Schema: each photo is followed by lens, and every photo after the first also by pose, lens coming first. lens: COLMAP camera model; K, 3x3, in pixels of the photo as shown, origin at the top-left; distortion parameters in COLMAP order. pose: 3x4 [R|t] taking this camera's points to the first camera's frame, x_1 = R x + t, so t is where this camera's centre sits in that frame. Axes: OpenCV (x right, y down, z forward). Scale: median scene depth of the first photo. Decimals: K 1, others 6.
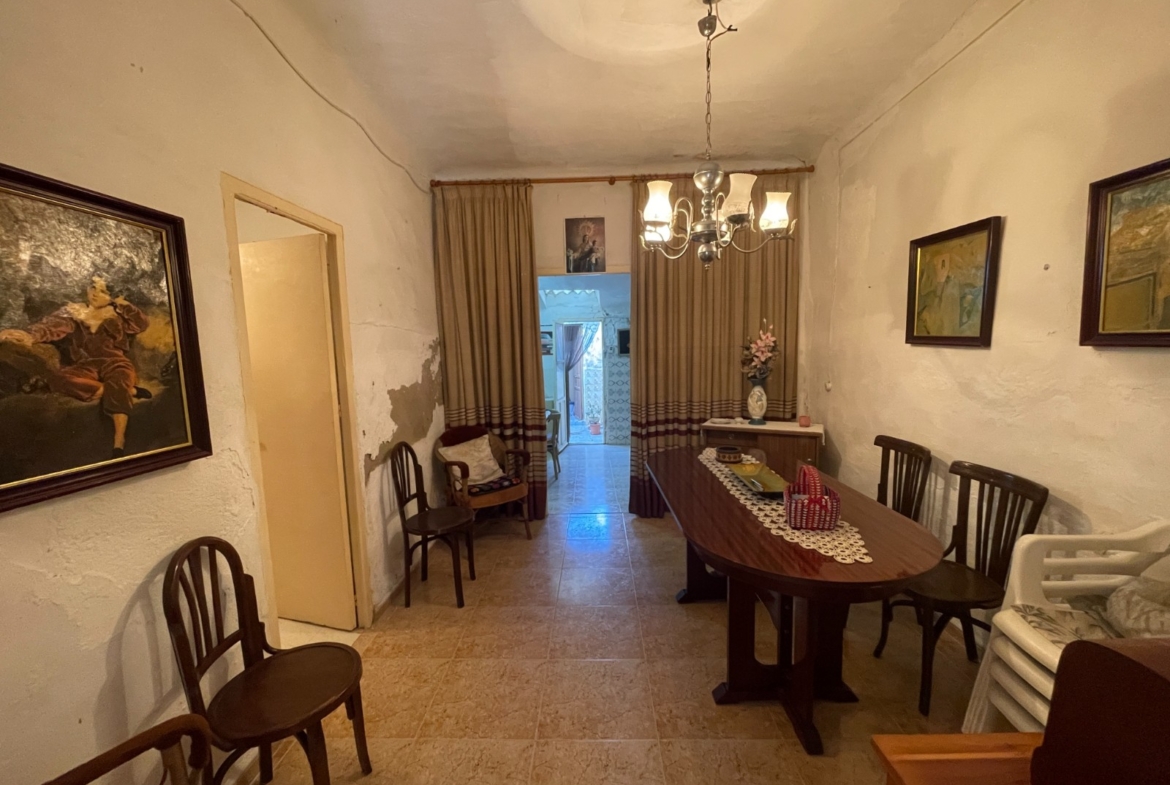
lens RADIAL K [[460.9, 0, 588.3], [0, 460.9, 395.8], [0, 0, 1]] dist [-0.004053, -0.000515]
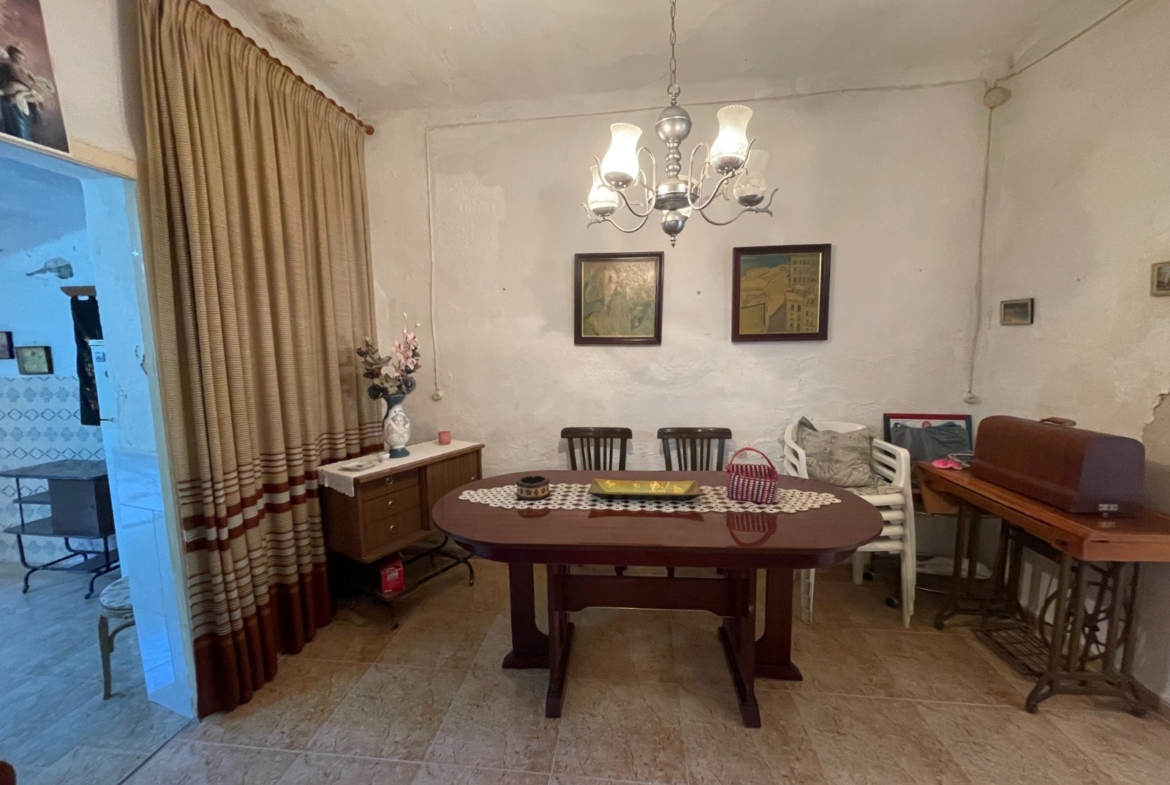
lens RADIAL K [[460.9, 0, 577.9], [0, 460.9, 392.6], [0, 0, 1]] dist [-0.004053, -0.000515]
pose [[0.108600, -0.096088, 0.989431, -0.328905], [0.128199, 0.988360, 0.081913, -0.062403], [-0.985784, 0.117949, 0.119654, 0.630070]]
